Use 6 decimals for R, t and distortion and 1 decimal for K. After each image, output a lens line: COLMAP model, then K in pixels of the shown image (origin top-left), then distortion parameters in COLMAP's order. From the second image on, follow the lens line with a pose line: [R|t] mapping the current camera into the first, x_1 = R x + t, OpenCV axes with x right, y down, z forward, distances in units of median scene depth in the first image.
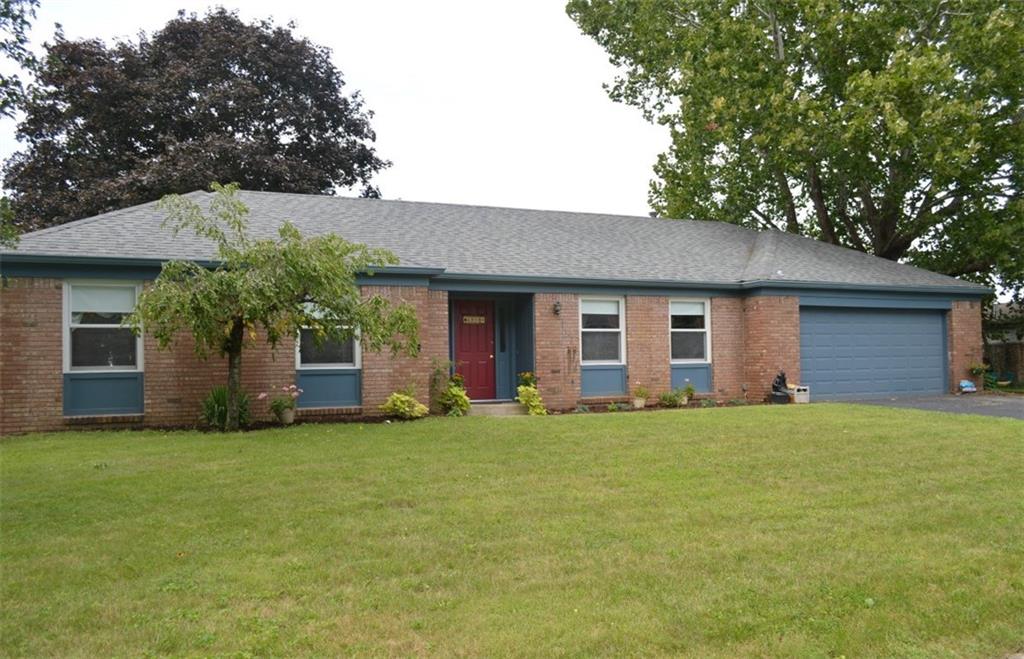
lens RADIAL K [[912.5, 0, 512.0], [0, 912.5, 329.5], [0, 0, 1]] dist [0.000753, -0.000030]
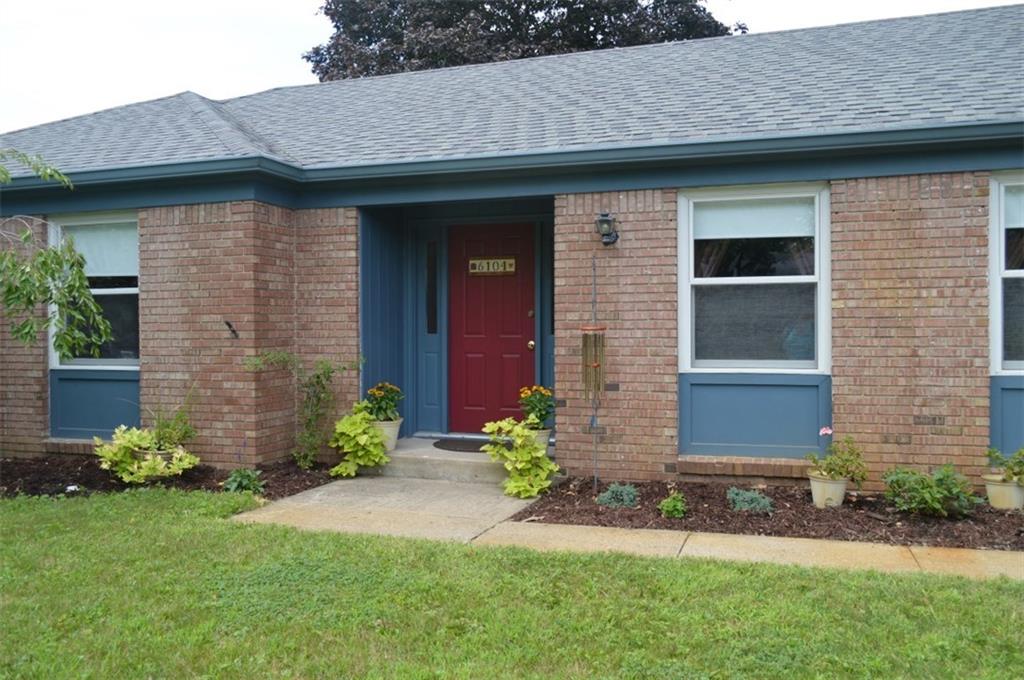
lens RADIAL K [[877.4, 0, 512.0], [0, 877.4, 340.0], [0, 0, 1]] dist [-0.009491, -0.002622]
pose [[0.714977, 0.021502, -0.698817, 0.286268], [0.023703, 0.998207, 0.054965, 0.002998], [0.698746, -0.055863, 0.713186, 0.689840]]
